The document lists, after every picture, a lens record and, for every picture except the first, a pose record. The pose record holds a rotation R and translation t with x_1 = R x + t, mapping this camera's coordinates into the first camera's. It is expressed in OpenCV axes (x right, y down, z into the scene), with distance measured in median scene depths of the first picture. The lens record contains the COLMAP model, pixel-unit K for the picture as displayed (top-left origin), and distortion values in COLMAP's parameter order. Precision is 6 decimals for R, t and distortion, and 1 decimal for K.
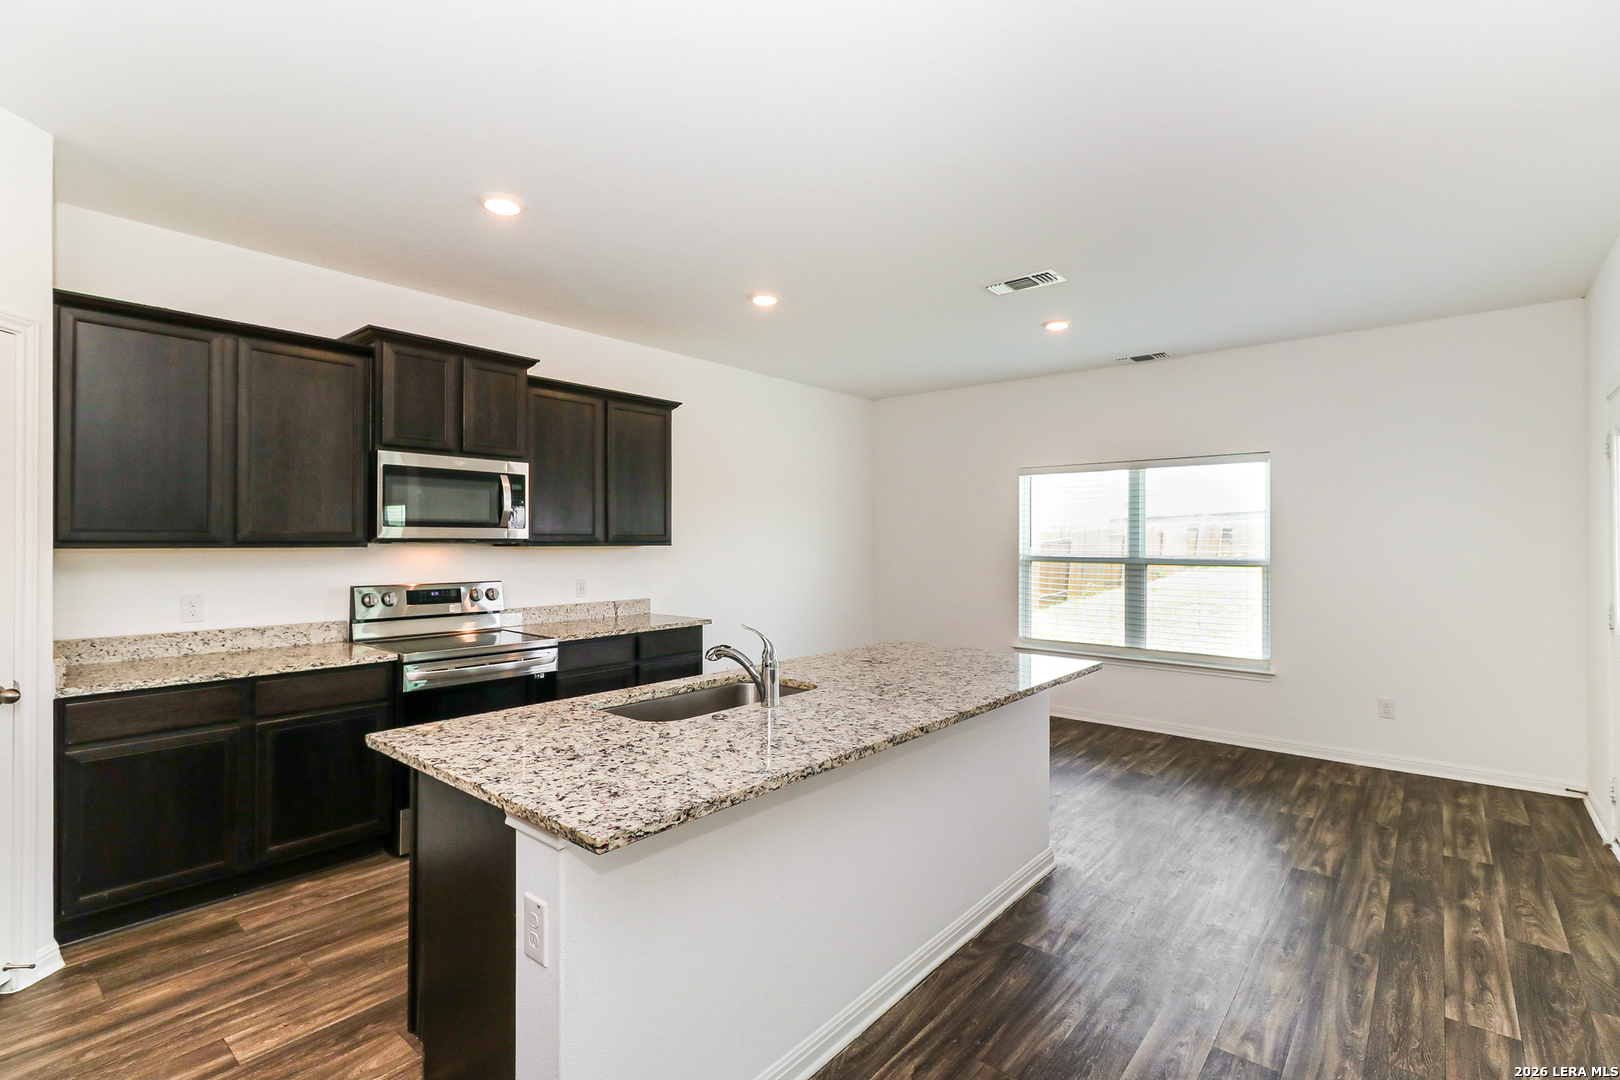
lens RADIAL K [[740.0, 0, 810.0], [0, 740.0, 540.0], [0, 0, 1]] dist [-0.000868, -0.000127]
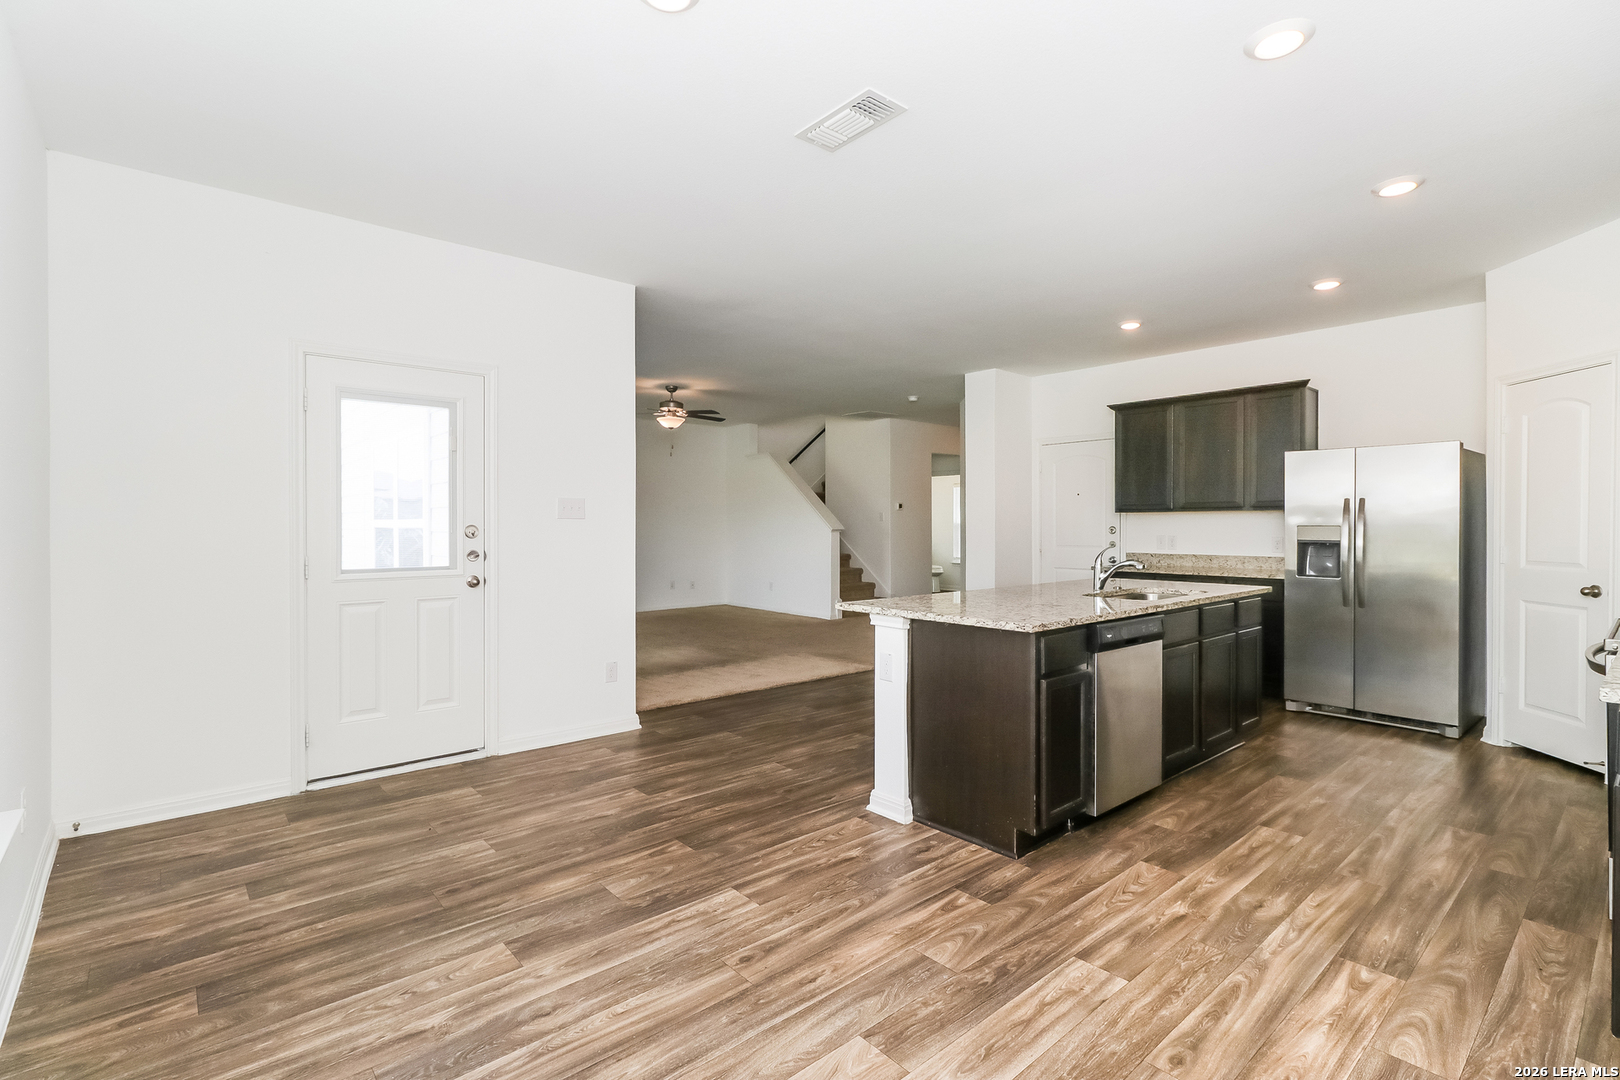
lens RADIAL K [[748.9, 0, 828.0], [0, 748.9, 504.6], [0, 0, 1]] dist [0.000599, -0.000347]
pose [[-0.985350, 0.008358, 0.170341, 0.154745], [0.007453, 0.999955, -0.005950, 0.029365], [-0.170383, -0.004593, -0.985367, 1.352675]]
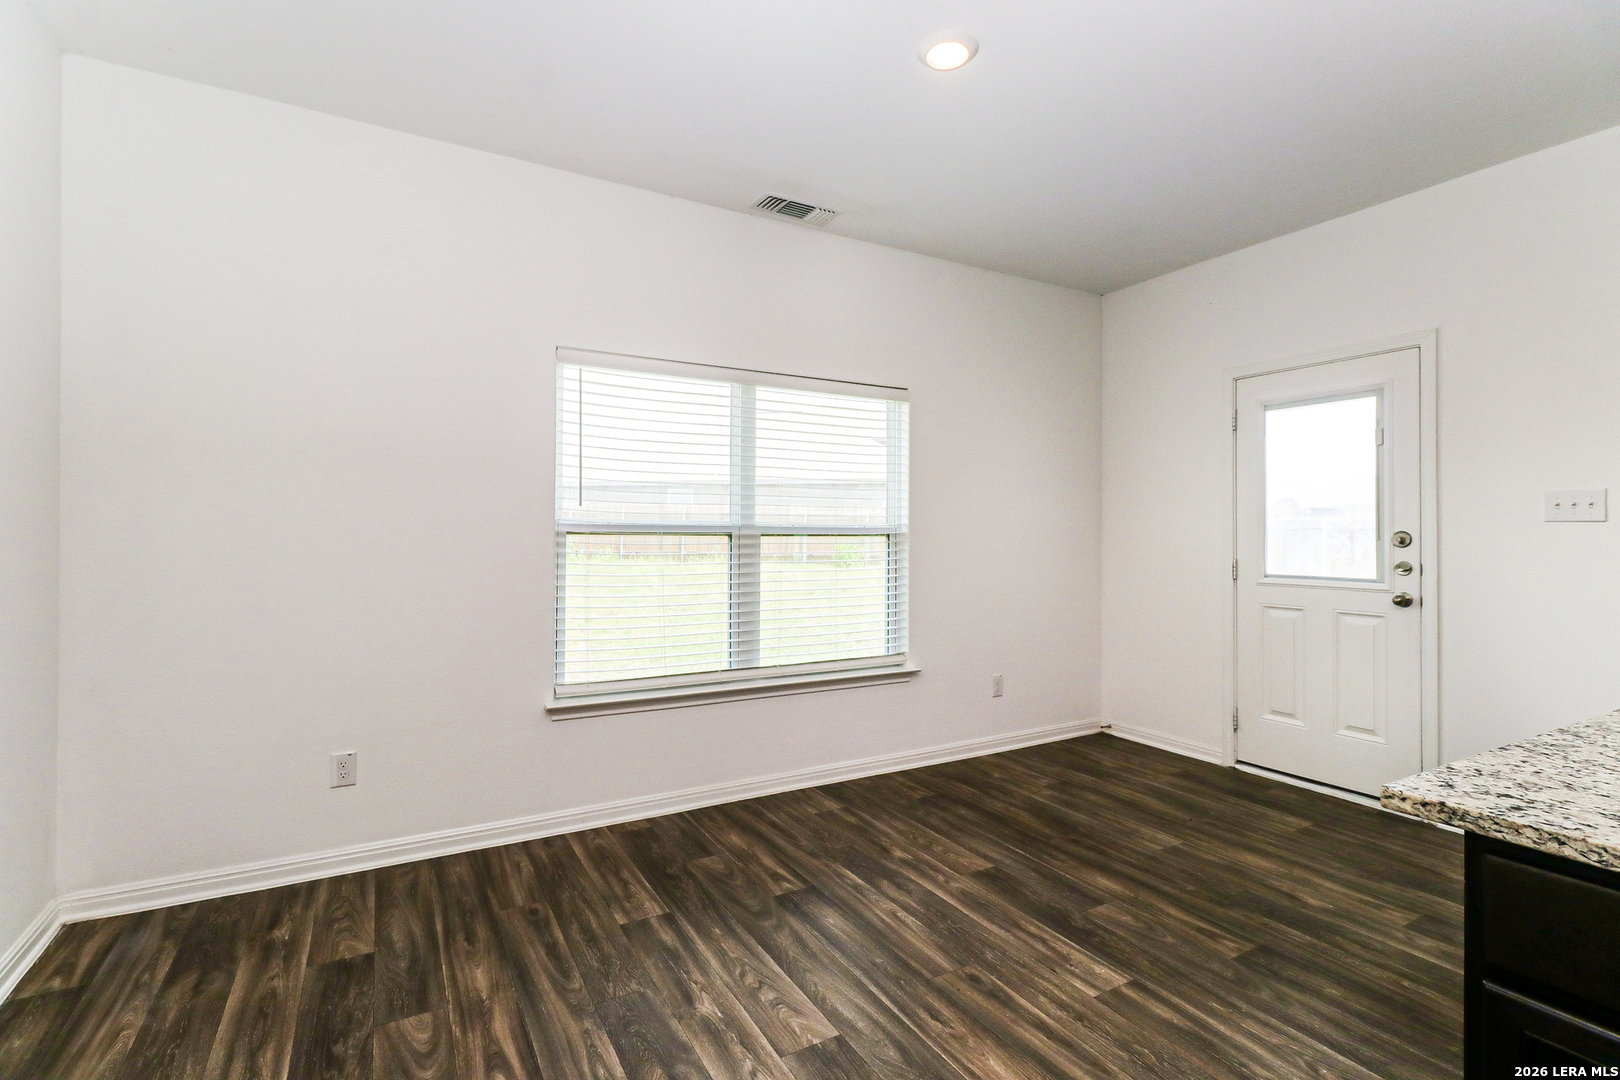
lens RADIAL K [[754.3, 0, 805.9], [0, 754.3, 534.9], [0, 0, 1]] dist [0.000383, -0.000113]
pose [[0.375027, 0.000860, 0.927013, -0.158880], [0.015003, 0.999863, -0.006997, 0.044025], [-0.926892, 0.016532, 0.374963, 0.839863]]
